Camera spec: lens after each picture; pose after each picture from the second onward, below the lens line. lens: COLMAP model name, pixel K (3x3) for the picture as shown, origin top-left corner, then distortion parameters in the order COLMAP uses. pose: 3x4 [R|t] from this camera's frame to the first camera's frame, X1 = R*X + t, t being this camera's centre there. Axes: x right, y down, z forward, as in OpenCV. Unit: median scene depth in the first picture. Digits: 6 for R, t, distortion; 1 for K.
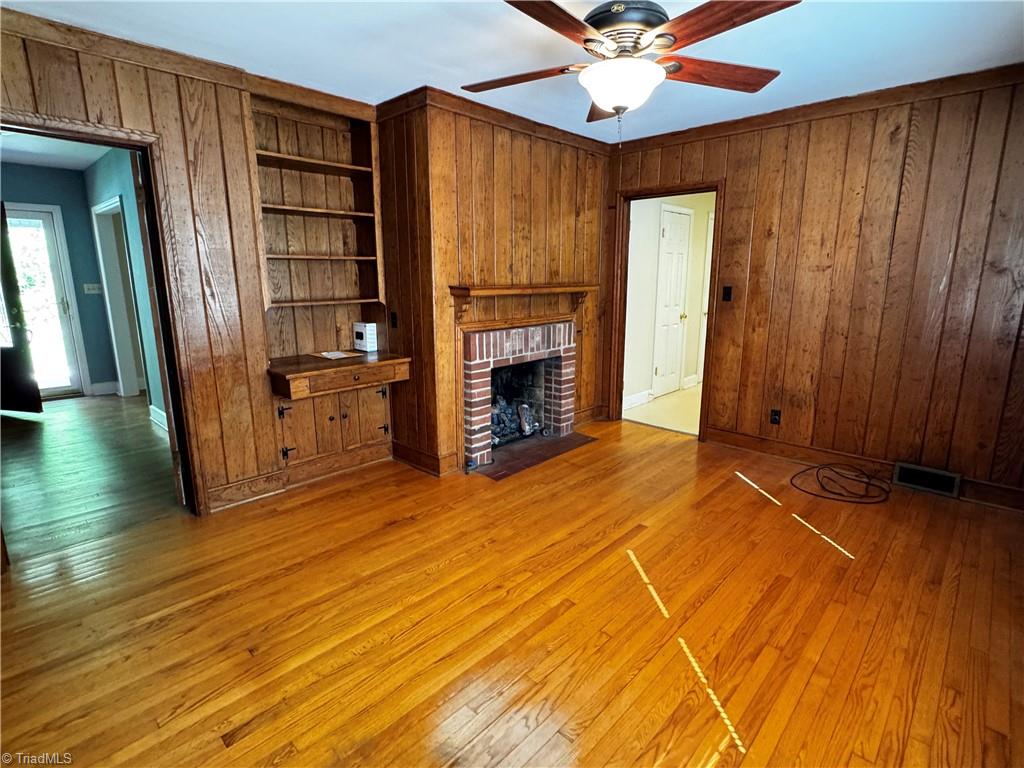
lens RADIAL K [[516.2, 0, 511.7], [0, 516.2, 384.3], [0, 0, 1]] dist [-0.001362, 0.000260]
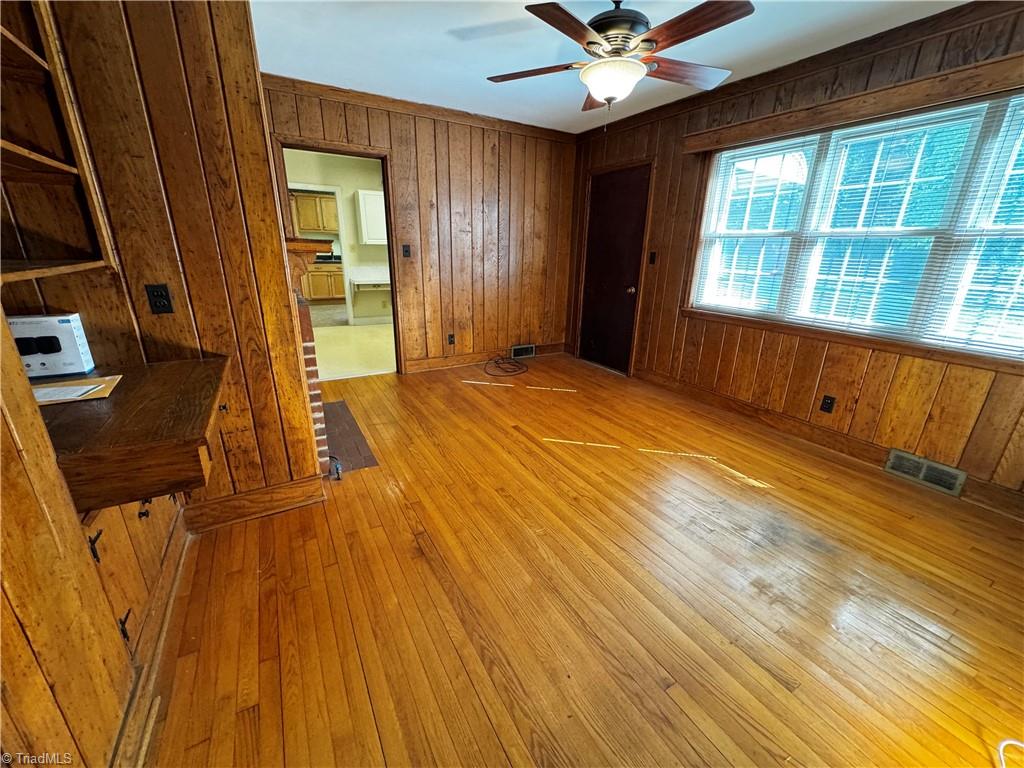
lens RADIAL K [[407.2, 0, 512.2], [0, 407.2, 381.7], [0, 0, 1]] dist [0.000243, 0.000174]
pose [[0.276532, -0.294348, 0.914817, -0.636181], [0.178273, 0.951127, 0.252142, -0.098832], [-0.944324, 0.093362, 0.315491, 0.606187]]
